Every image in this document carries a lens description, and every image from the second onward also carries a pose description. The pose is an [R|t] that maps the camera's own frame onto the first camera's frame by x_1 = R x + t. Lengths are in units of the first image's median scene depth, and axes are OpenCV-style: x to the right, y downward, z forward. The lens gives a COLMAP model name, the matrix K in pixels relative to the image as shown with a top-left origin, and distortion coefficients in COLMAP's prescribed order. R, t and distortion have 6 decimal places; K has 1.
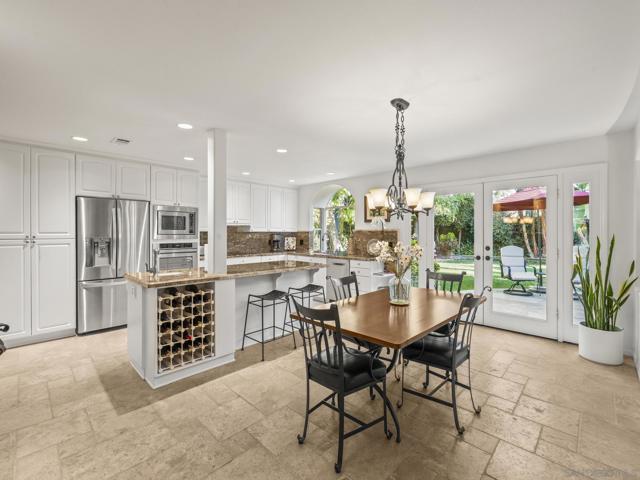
lens RADIAL K [[288.5, 0, 320.9], [0, 288.5, 234.5], [0, 0, 1]] dist [-0.002719, 0.001358]
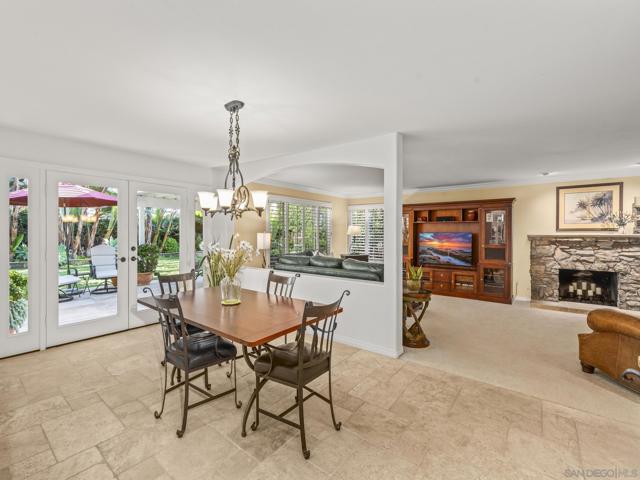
lens RADIAL K [[288.5, 0, 315.3], [0, 288.5, 233.9], [0, 0, 1]] dist [-0.002719, 0.001358]
pose [[-0.097920, -0.000331, 0.995194, -0.484134], [0.003867, 0.999992, 0.000713, -0.000476], [-0.995187, 0.003919, -0.097918, 0.514915]]
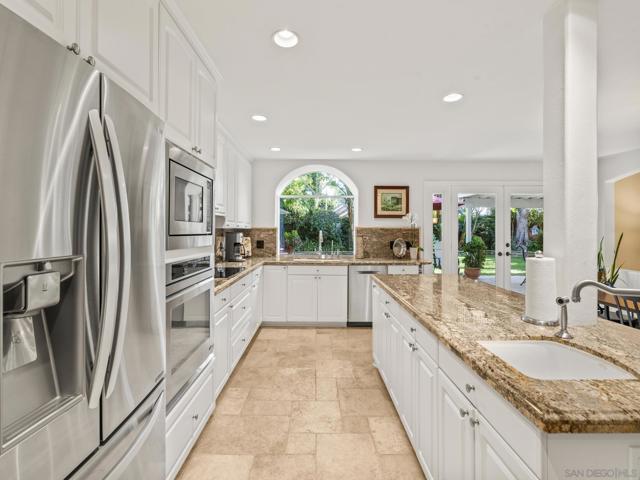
lens RADIAL K [[288.5, 0, 318.7], [0, 288.5, 228.7], [0, 0, 1]] dist [-0.002719, 0.001358]
pose [[0.709753, 0.006140, 0.704424, -0.777836], [0.000344, 0.999959, -0.009062, -0.006044], [-0.704450, 0.006674, 0.709722, 0.771991]]
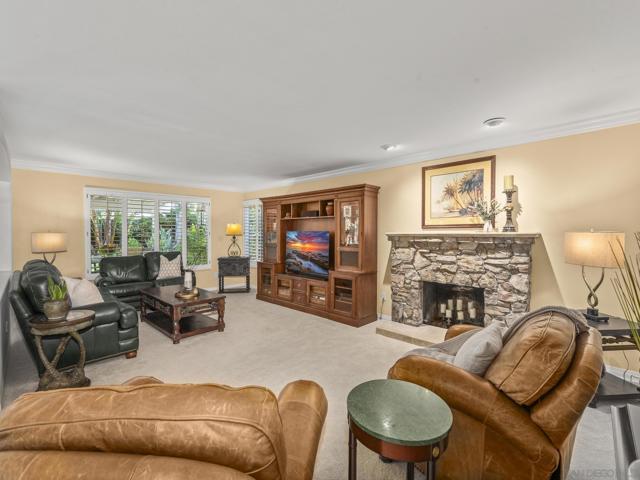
lens RADIAL K [[288.5, 0, 316.1], [0, 288.5, 237.9], [0, 0, 1]] dist [-0.002719, 0.001358]
pose [[0.012615, -0.014466, 0.999816, -0.220147], [0.006394, 0.999876, 0.014386, 0.007665], [-0.999900, 0.006211, 0.012706, -0.447627]]
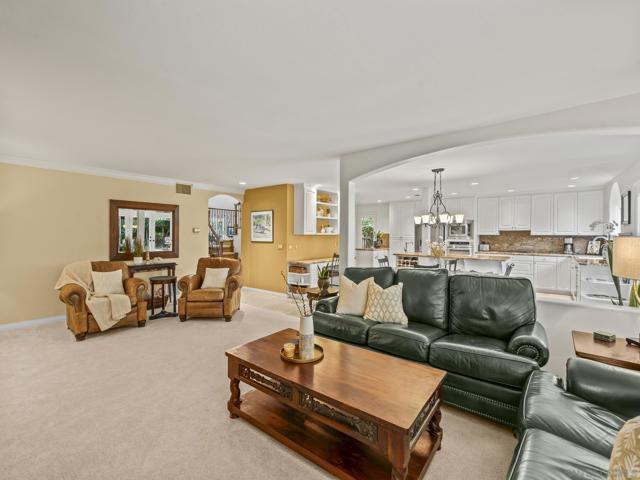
lens RADIAL K [[288.5, 0, 316.5], [0, 288.5, 238.1], [0, 0, 1]] dist [-0.002719, 0.001358]
pose [[0.091446, 0.013809, -0.995714, 1.359122], [-0.012620, 0.999840, 0.012707, -0.002244], [0.995730, 0.011404, 0.091605, -0.000923]]
